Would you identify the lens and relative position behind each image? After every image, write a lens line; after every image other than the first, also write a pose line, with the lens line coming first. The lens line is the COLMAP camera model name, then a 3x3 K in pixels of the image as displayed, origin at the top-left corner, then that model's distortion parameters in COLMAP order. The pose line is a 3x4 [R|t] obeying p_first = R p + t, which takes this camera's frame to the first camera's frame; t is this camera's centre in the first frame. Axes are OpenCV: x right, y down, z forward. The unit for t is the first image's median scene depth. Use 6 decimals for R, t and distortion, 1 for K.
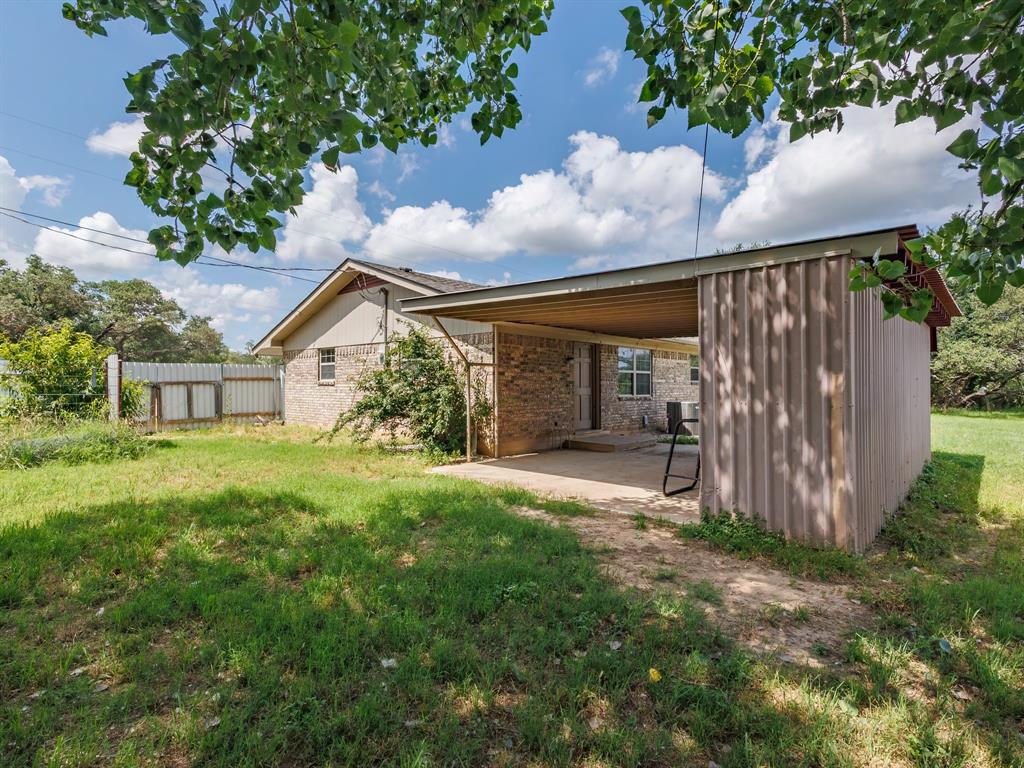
lens RADIAL K [[522.3, 0, 514.3], [0, 522.3, 381.9], [0, 0, 1]] dist [0.004652, 0.000297]
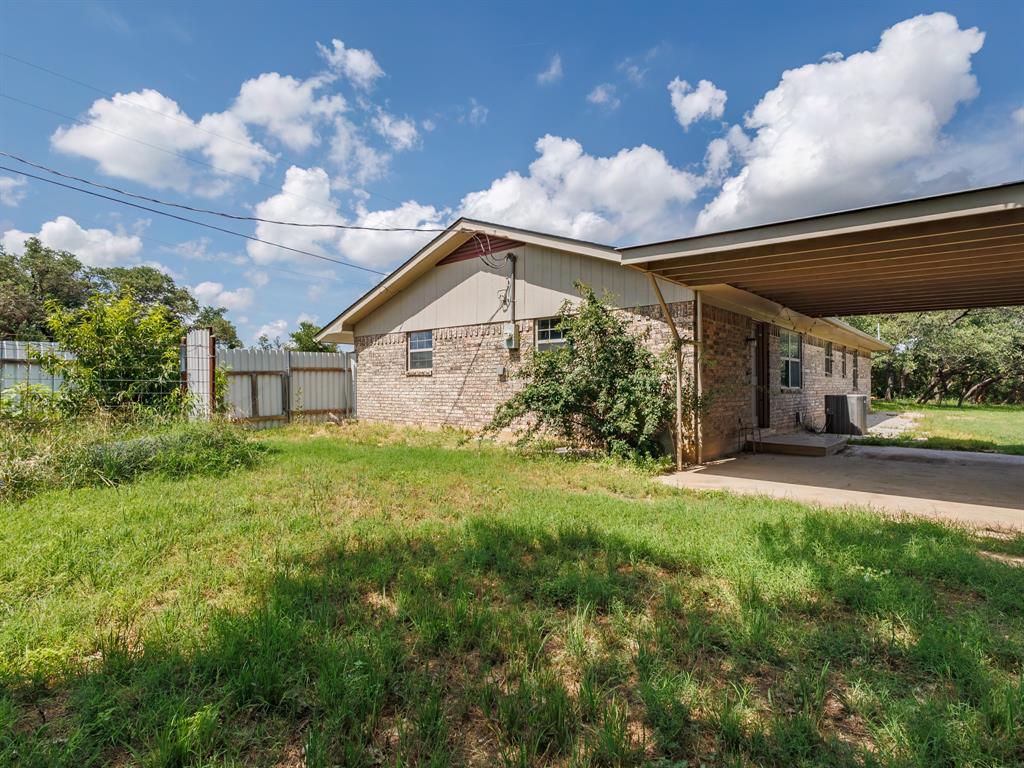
lens RADIAL K [[528.8, 0, 513.2], [0, 528.8, 383.0], [0, 0, 1]] dist [0.010065, -0.001088]
pose [[0.999913, -0.002036, 0.013016, -0.225785], [0.002017, 0.999997, 0.001489, 0.016913], [-0.013019, -0.001462, 0.999914, 0.161175]]
